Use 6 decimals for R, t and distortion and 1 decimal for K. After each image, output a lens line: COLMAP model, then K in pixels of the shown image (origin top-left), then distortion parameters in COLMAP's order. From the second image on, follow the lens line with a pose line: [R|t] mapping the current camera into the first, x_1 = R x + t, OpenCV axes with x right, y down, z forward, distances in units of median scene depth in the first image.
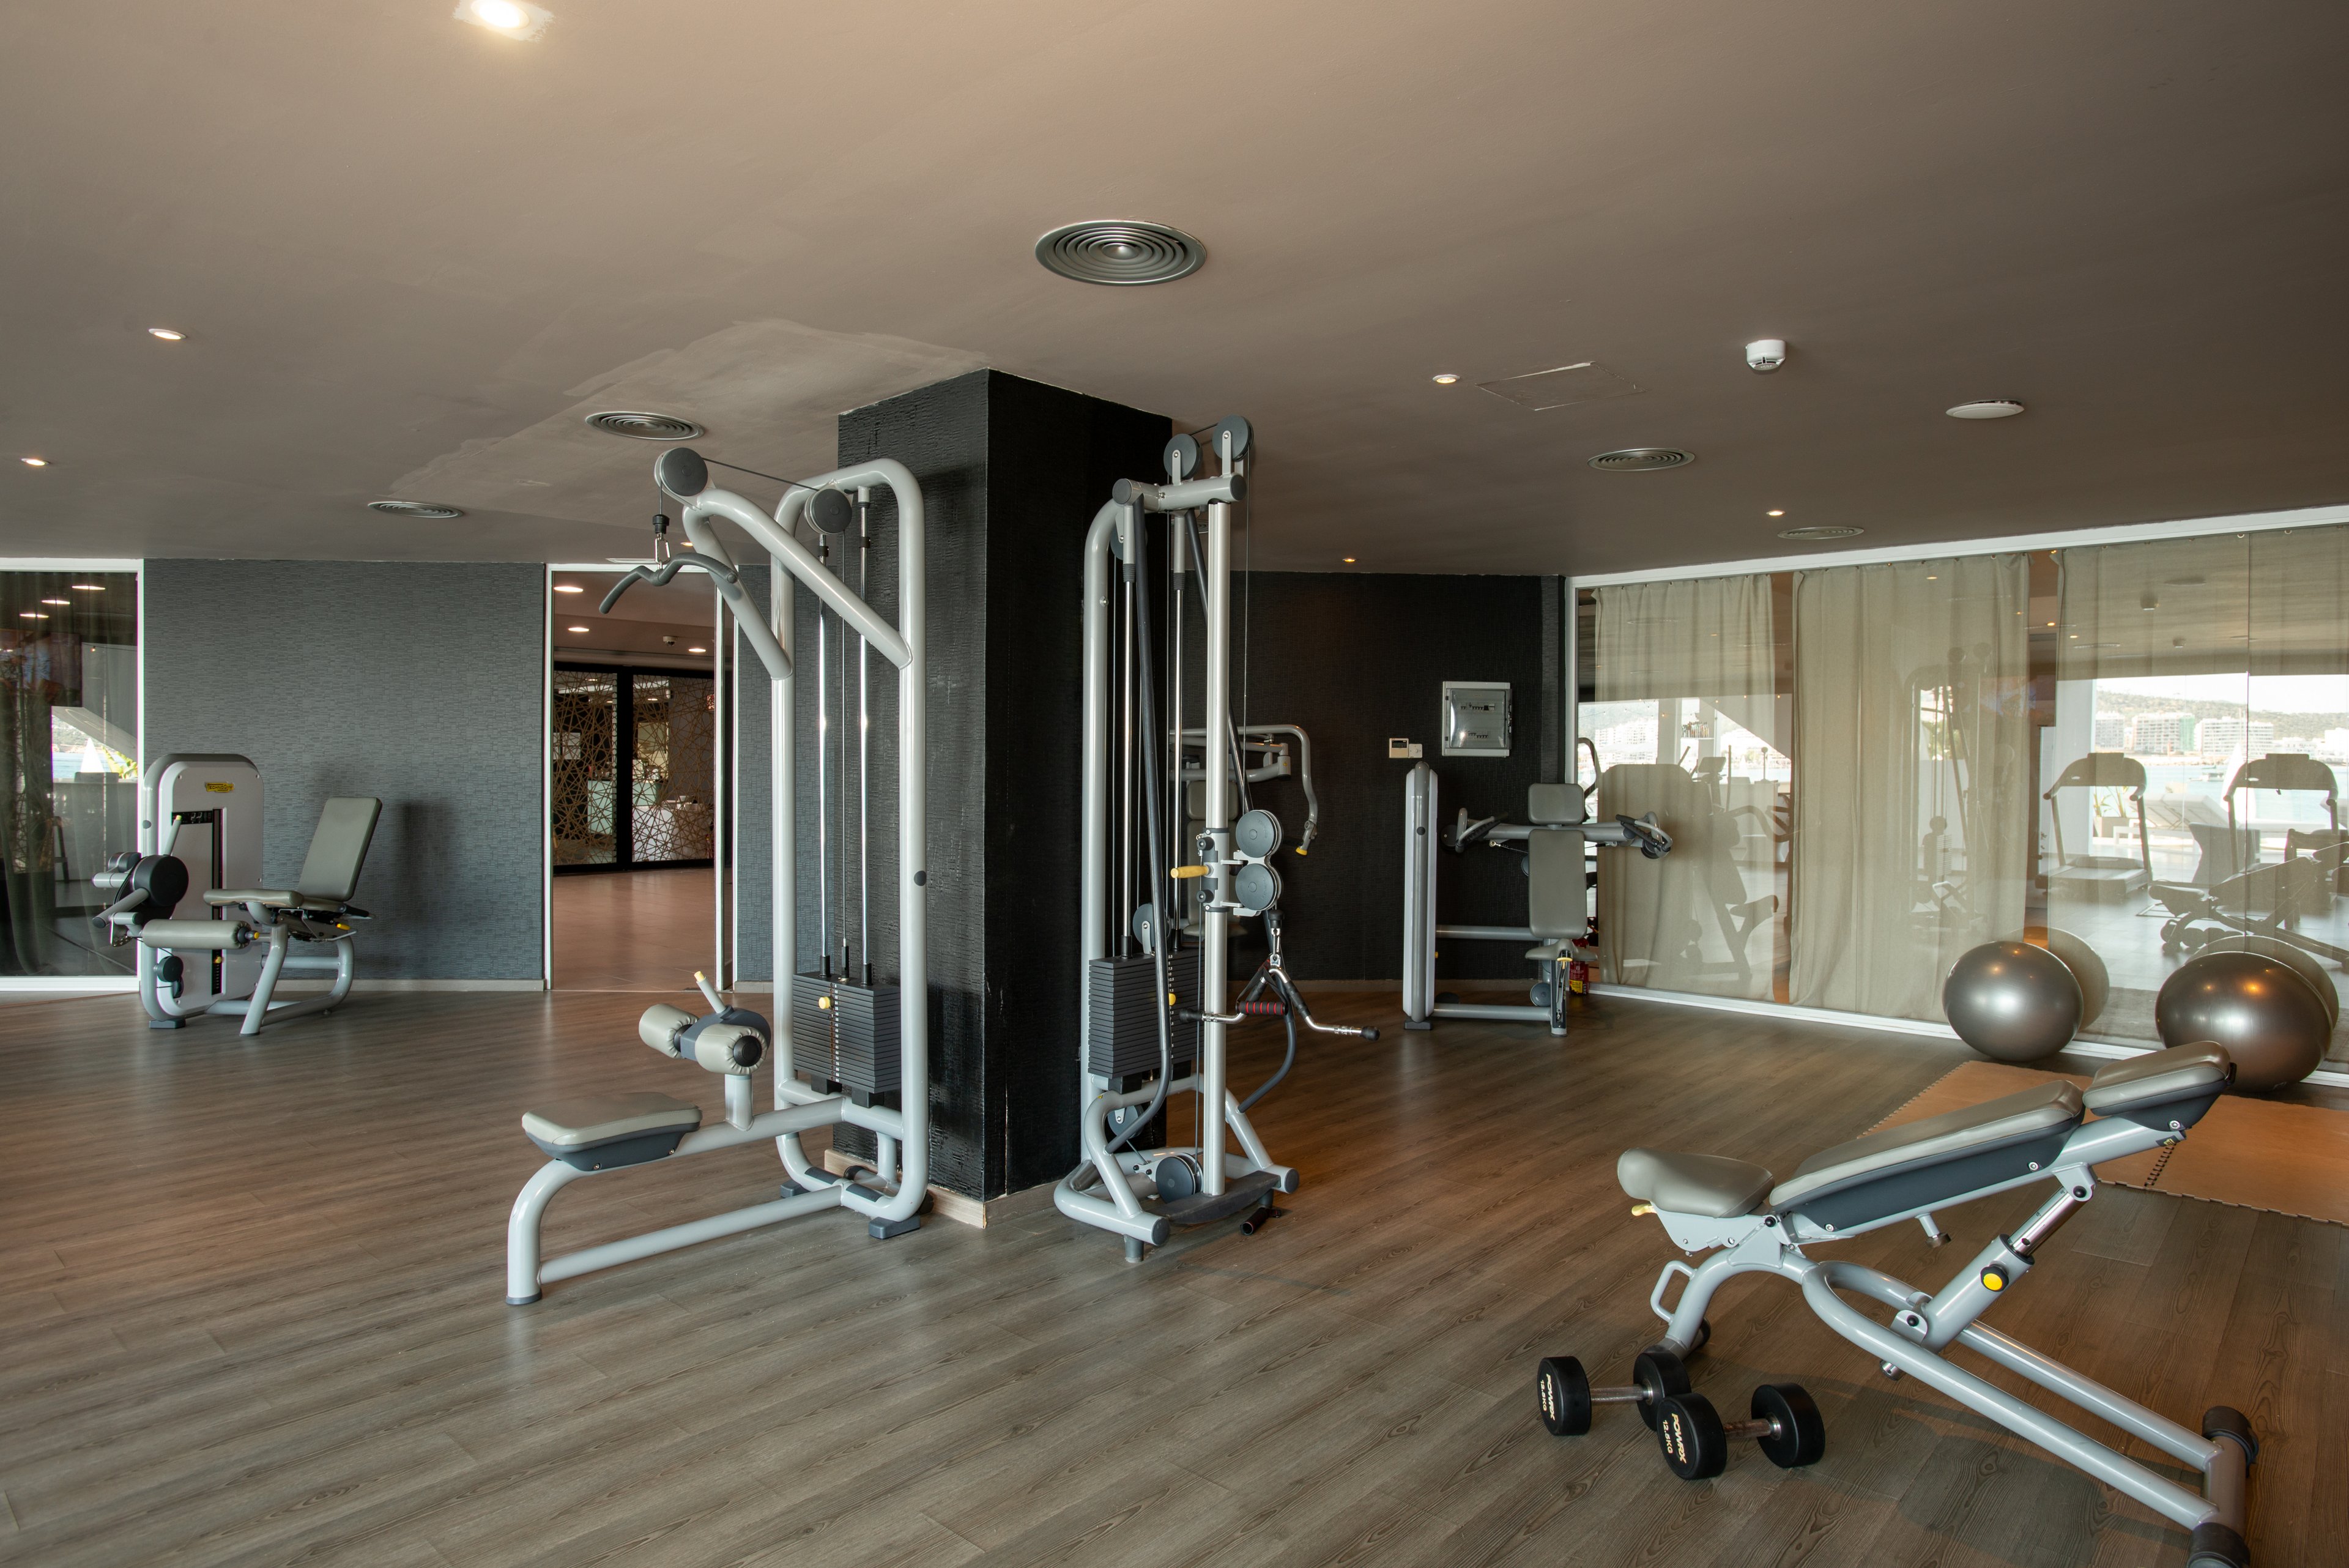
lens RADIAL K [[1310.4, 0, 1174.5], [0, 1310.4, 784.0], [0, 0, 1]] dist [0.001533, 0.001491]
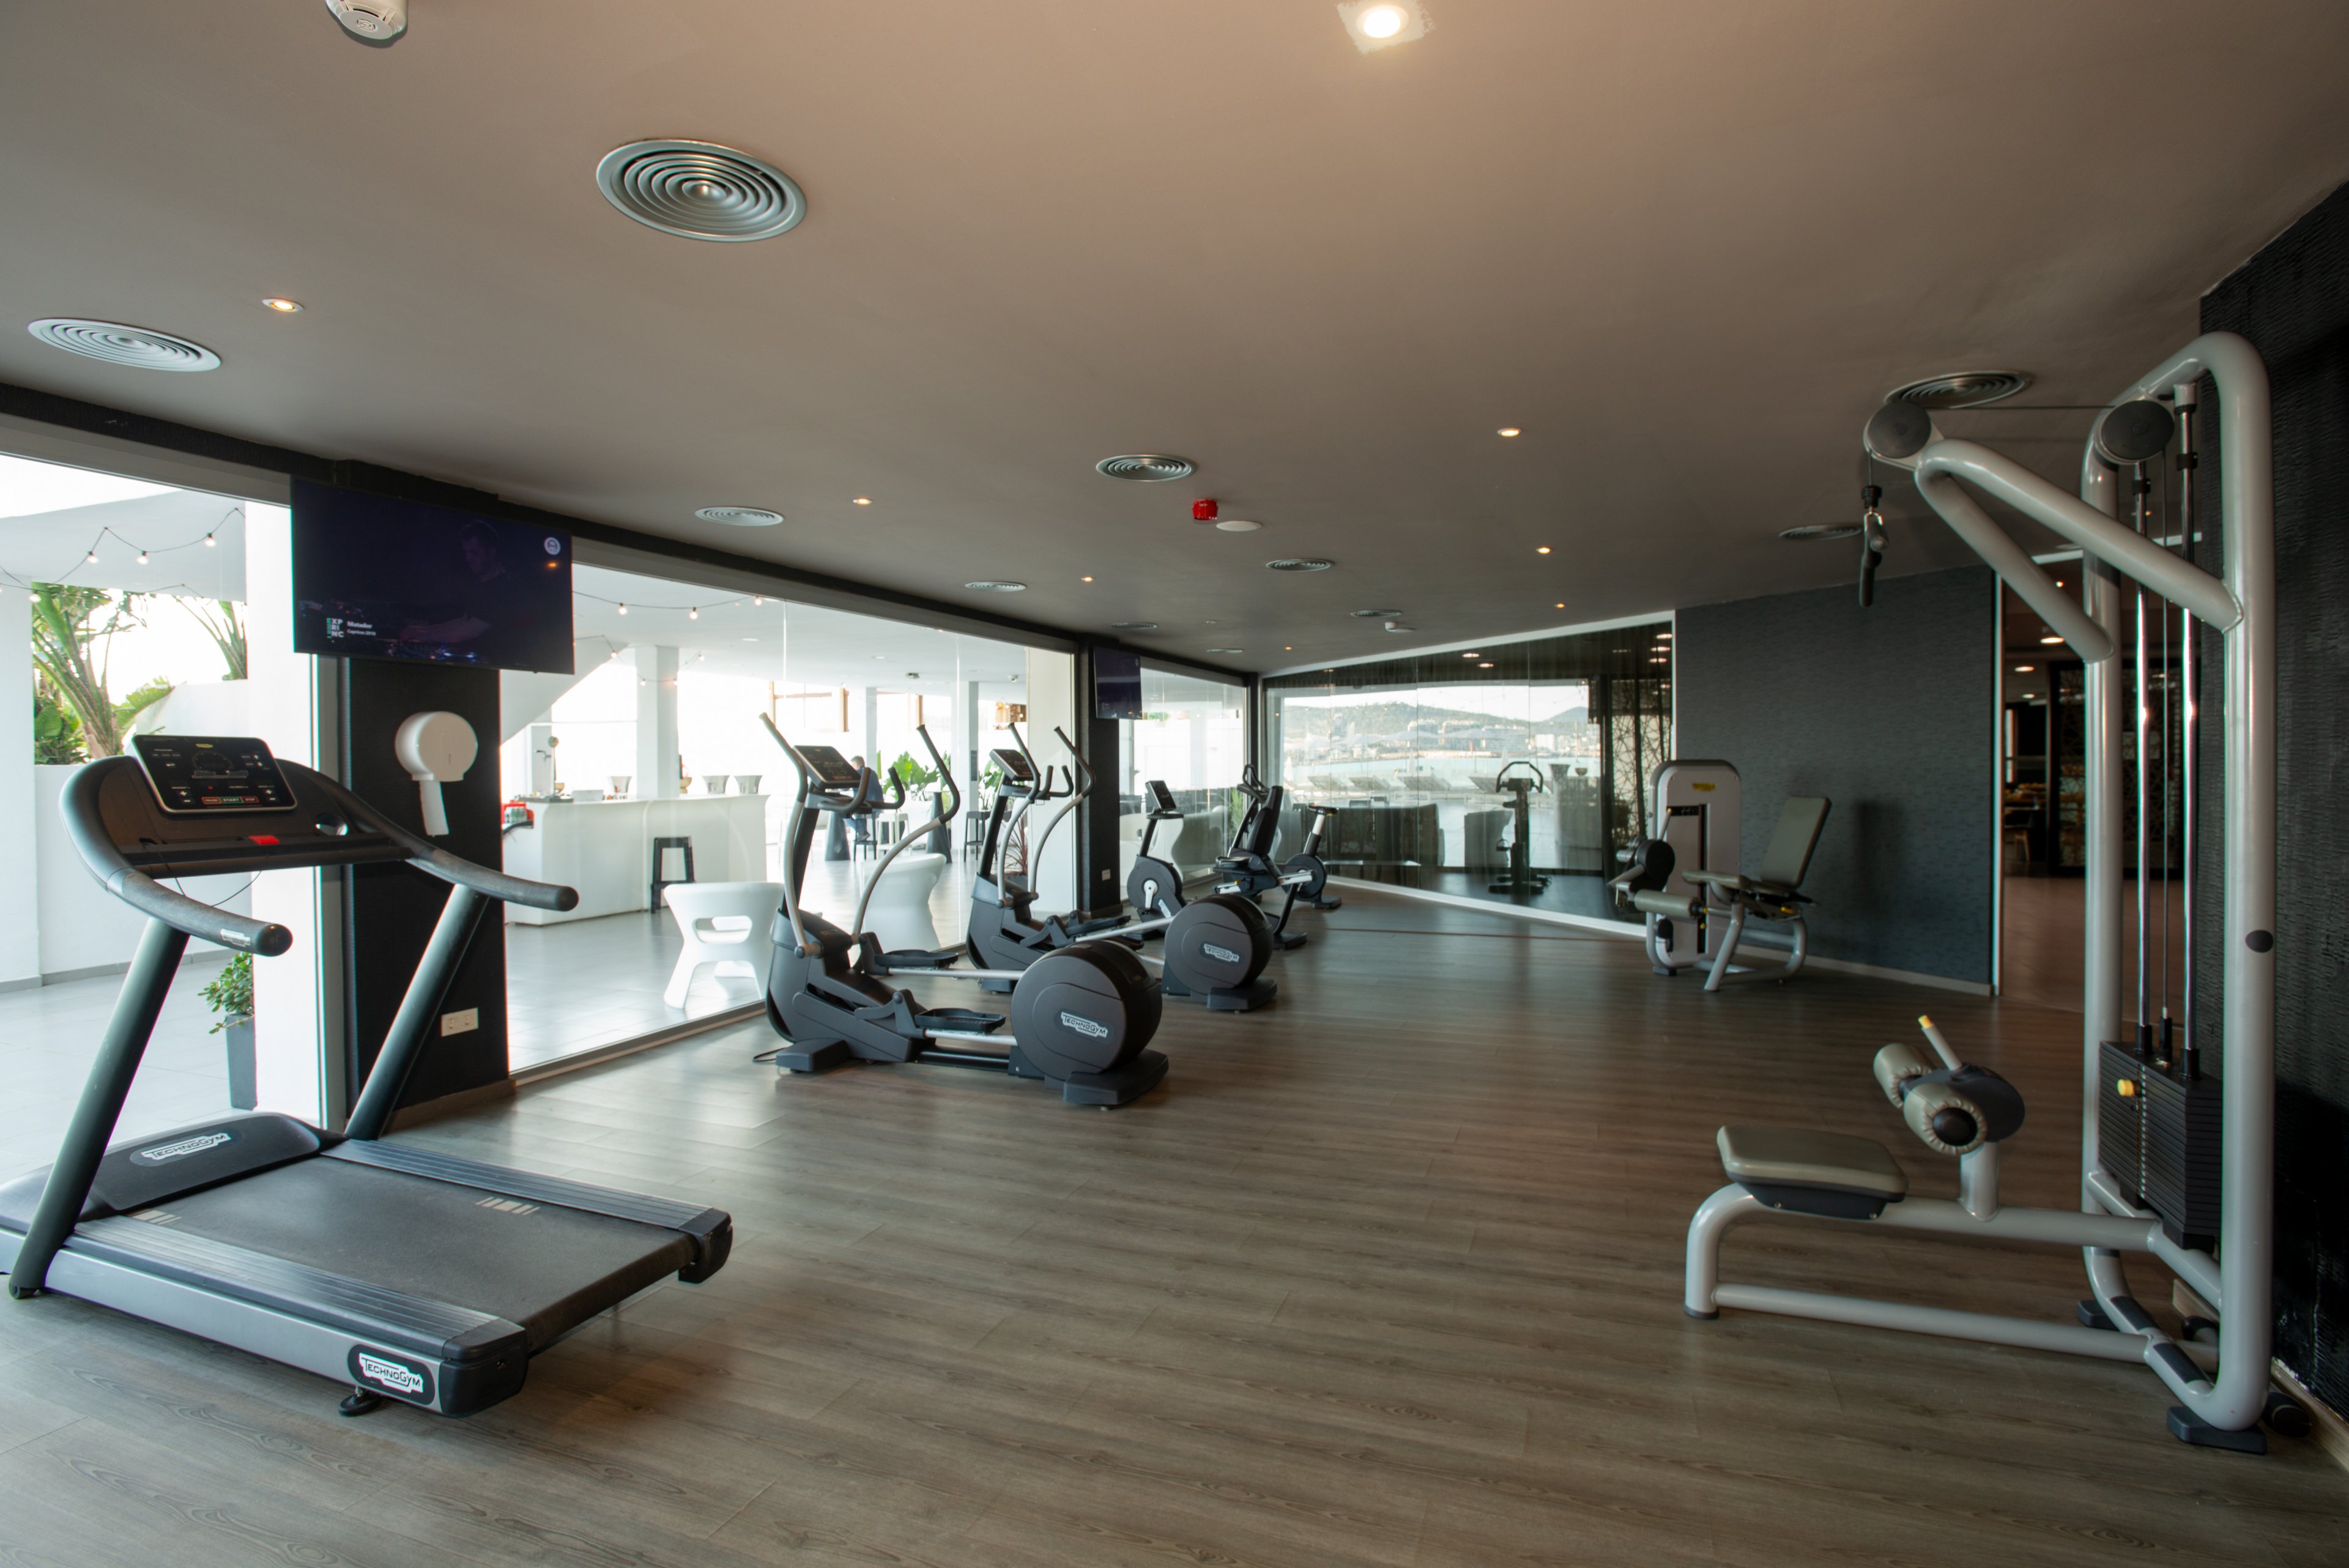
lens RADIAL K [[1127.4, 0, 1174.5], [0, 1127.4, 784.0], [0, 0, 1]] dist [-0.048889, 0.013331]
pose [[0.387430, 0.008604, -0.921859, 0.098906], [-0.006199, 0.999958, 0.006728, -0.008287], [0.921878, 0.003108, 0.387467, 0.260380]]
